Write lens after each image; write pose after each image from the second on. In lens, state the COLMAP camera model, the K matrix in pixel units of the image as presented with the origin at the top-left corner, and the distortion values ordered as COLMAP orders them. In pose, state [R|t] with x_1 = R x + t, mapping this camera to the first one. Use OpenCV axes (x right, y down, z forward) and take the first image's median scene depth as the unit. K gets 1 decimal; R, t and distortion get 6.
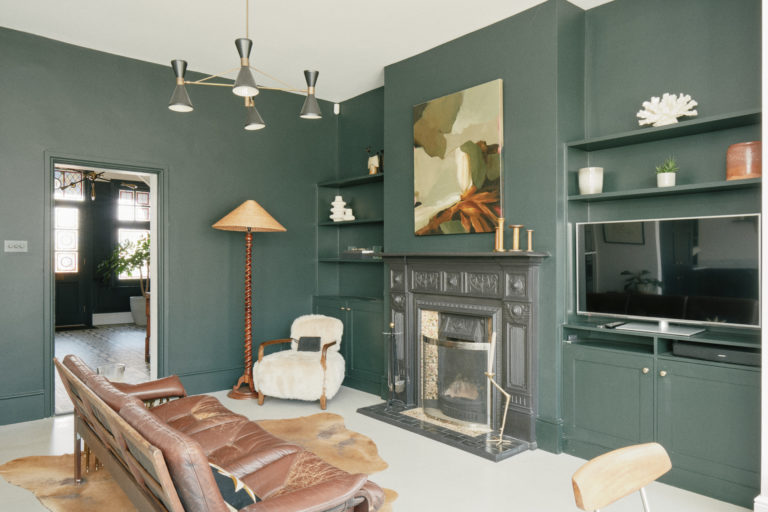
lens RADIAL K [[542.3, 0, 385.6], [0, 542.3, 260.7], [0, 0, 1]] dist [0.001064, -0.002712]
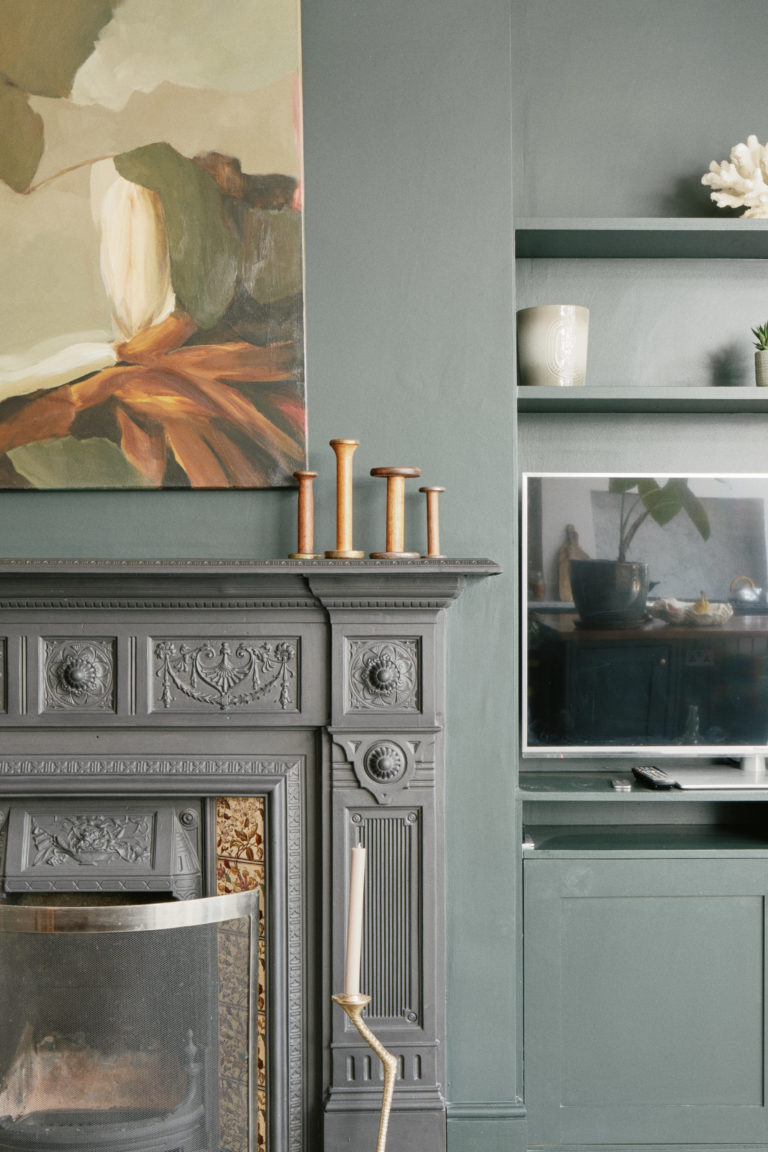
lens RADIAL K [[1525.2, 0, 390.0], [0, 1525.2, 586.4], [0, 0, 1]] dist [-0.019887, 0.000000]
pose [[0.631578, -0.002156, 0.775310, -0.330923], [0.007337, 0.999968, -0.003195, 0.000270], [-0.775278, 0.007706, 0.631573, 0.409543]]
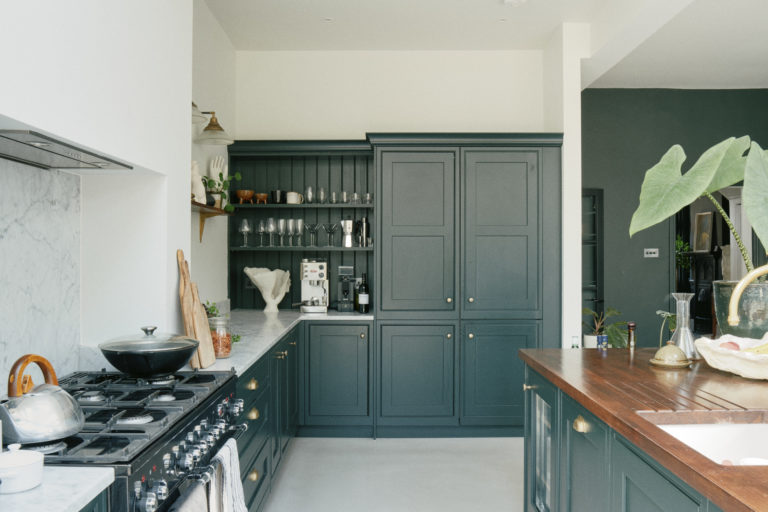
lens RADIAL K [[702.0, 0, 382.2], [0, 702.0, 258.5], [0, 0, 1]] dist [-0.062476, 0.000000]
pose [[0.757728, -0.009073, -0.652508, -0.064010], [0.007519, 0.999958, -0.005173, -0.008127], [0.652528, -0.000987, 0.757764, -0.627893]]
